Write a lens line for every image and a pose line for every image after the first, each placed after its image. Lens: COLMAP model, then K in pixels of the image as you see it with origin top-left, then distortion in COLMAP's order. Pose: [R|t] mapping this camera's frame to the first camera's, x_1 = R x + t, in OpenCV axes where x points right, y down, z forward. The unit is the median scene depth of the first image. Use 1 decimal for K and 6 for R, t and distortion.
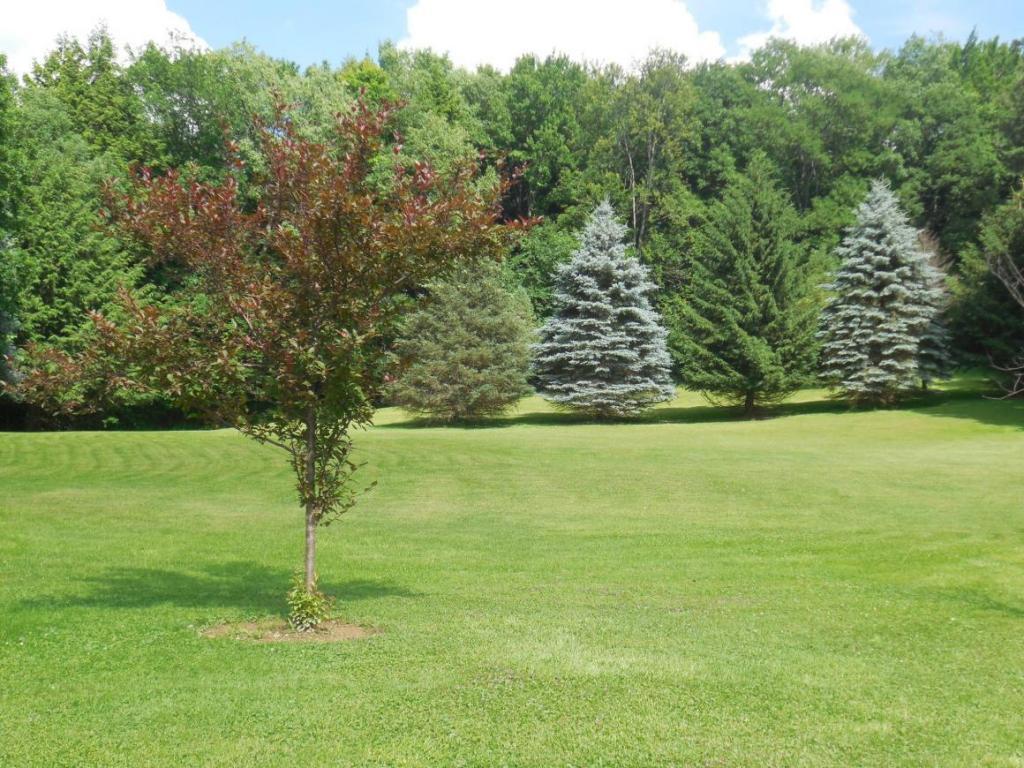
lens RADIAL K [[1307.8, 0, 512.9], [0, 1307.8, 383.4], [0, 0, 1]] dist [-0.021836, 0.000000]
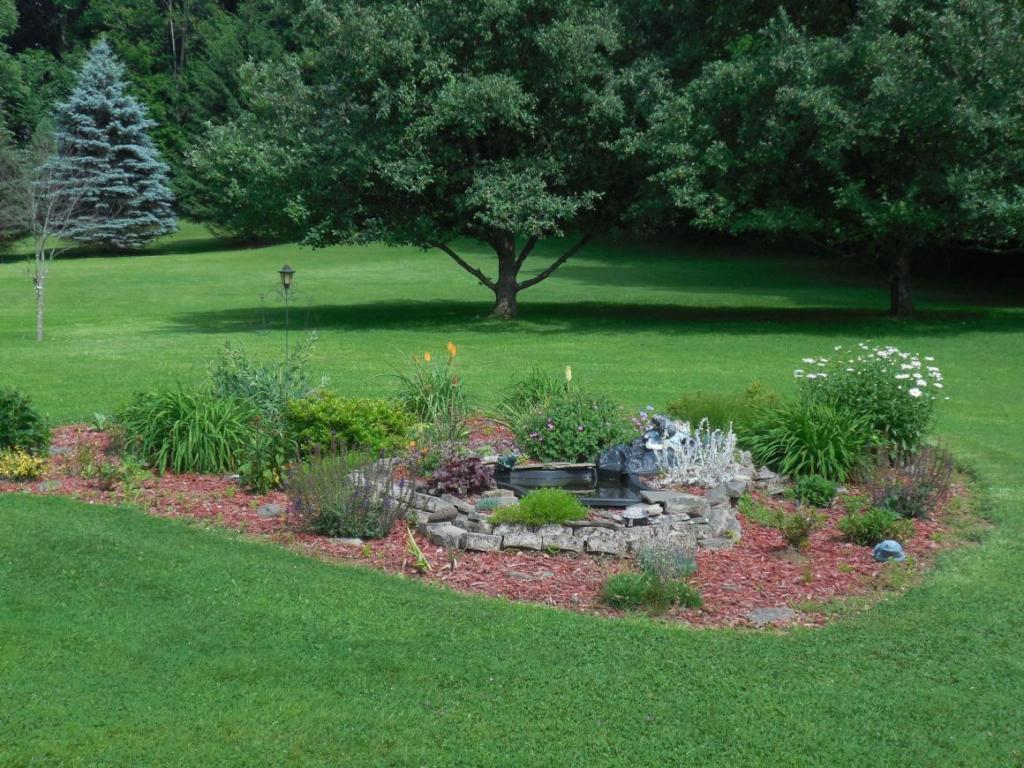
lens RADIAL K [[1477.4, 0, 510.9], [0, 1477.4, 385.6], [0, 0, 1]] dist [0.005568, 0.000000]
pose [[0.966071, -0.054197, 0.252526, 0.076567], [0.024354, 0.992495, 0.119838, -0.000980], [-0.257125, -0.109622, 0.960140, -0.240352]]
